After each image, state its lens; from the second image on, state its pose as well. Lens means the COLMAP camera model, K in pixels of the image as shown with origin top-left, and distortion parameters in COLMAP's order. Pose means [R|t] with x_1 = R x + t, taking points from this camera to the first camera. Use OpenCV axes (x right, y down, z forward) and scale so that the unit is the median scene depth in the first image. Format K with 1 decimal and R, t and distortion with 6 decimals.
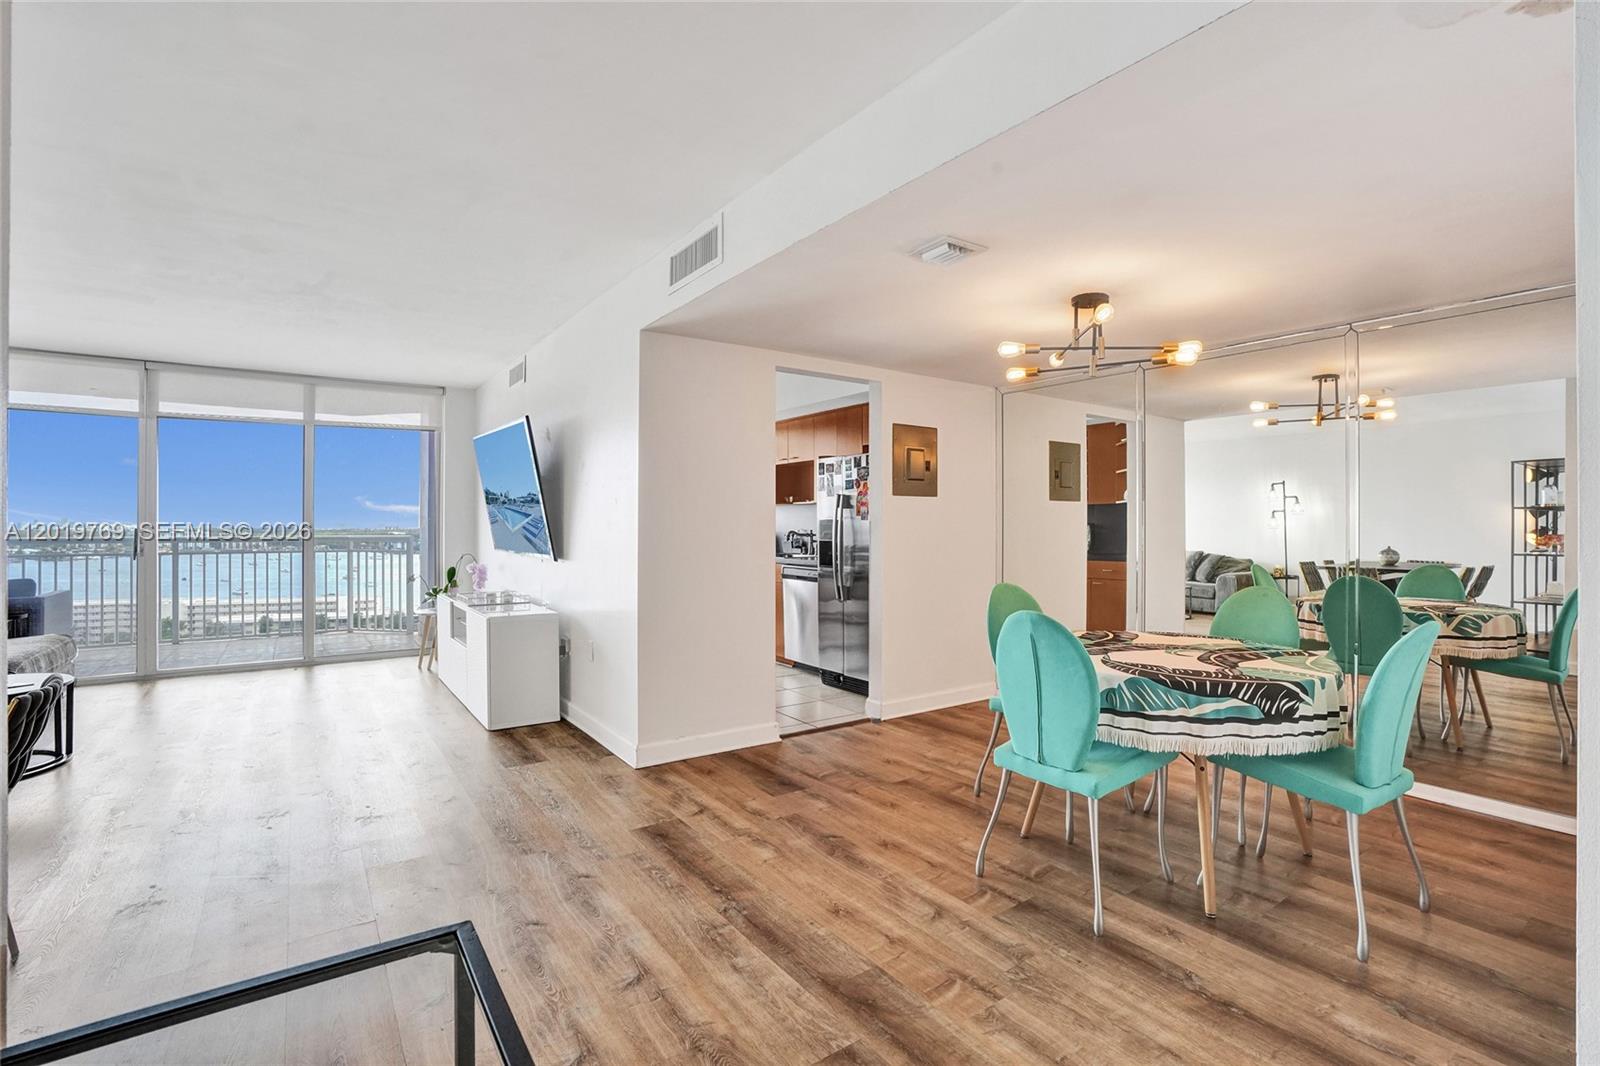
lens RADIAL K [[748.2, 0, 801.6], [0, 748.2, 527.1], [0, 0, 1]] dist [-0.011750, 0.003876]
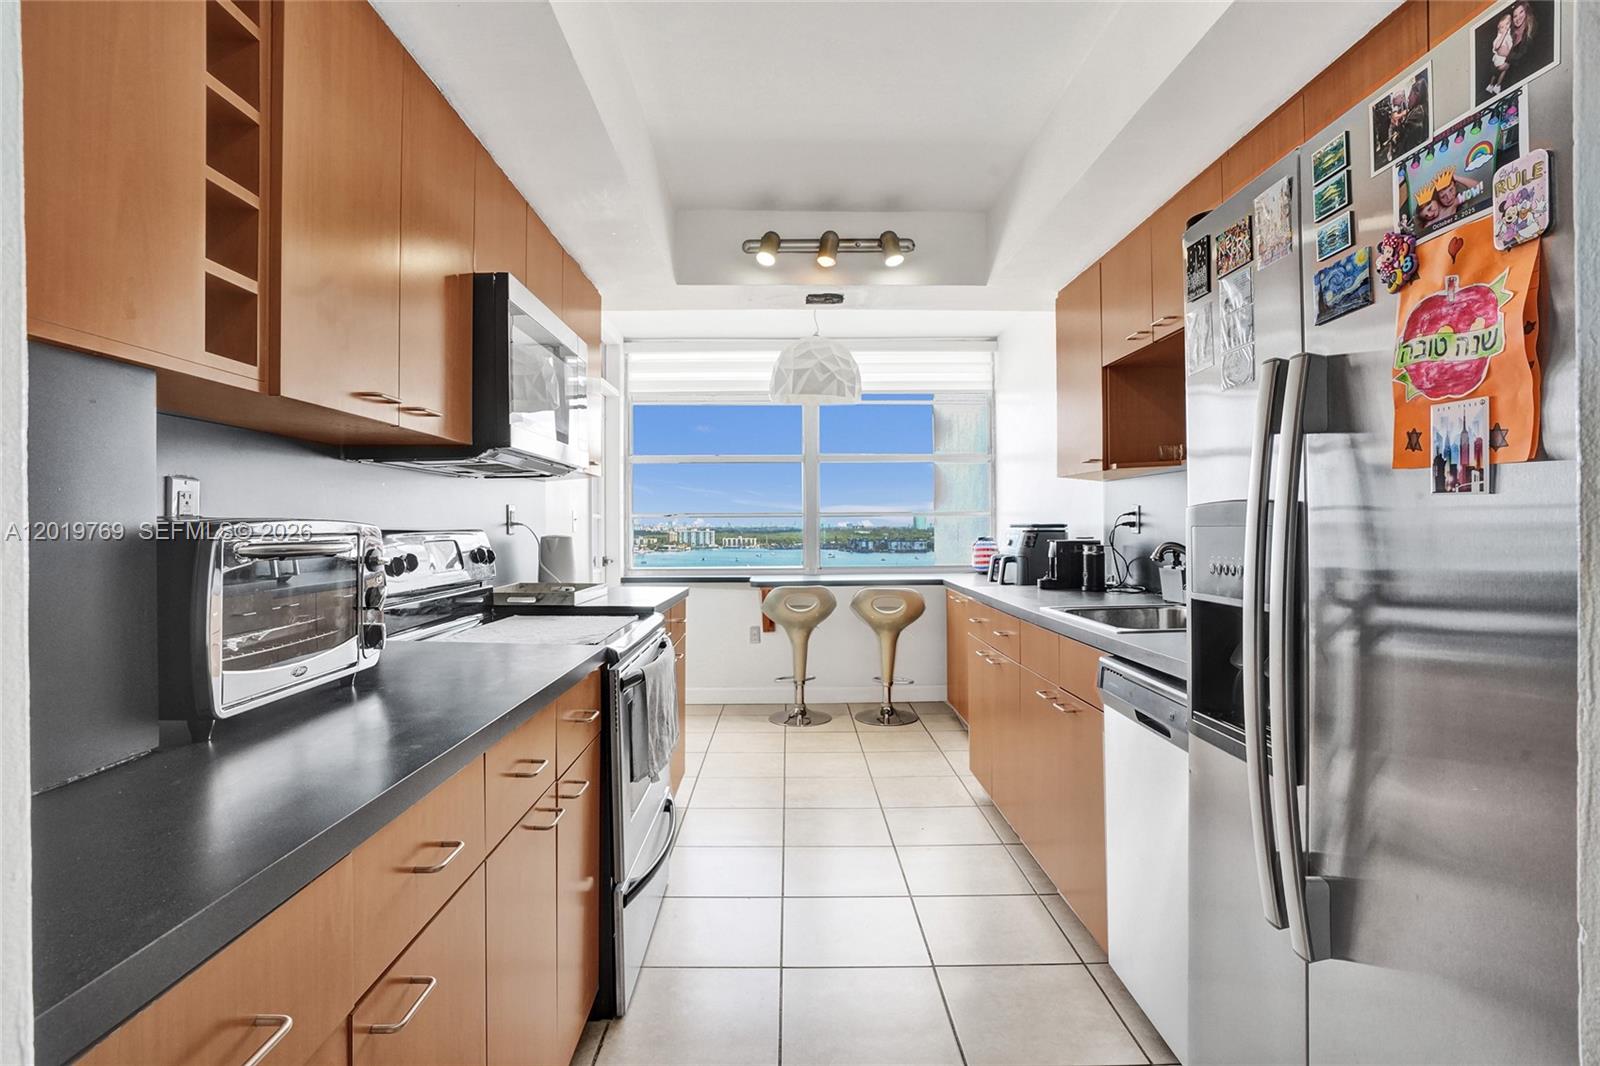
lens RADIAL K [[766.2, 0, 797.6], [0, 766.2, 534.2], [0, 0, 1]] dist [-0.003463, -0.000463]
pose [[0.835797, 0.001056, -0.549038, 0.055365], [-0.003253, 0.999990, -0.003027, -0.000003], [0.549029, 0.004316, 0.835792, 0.782417]]
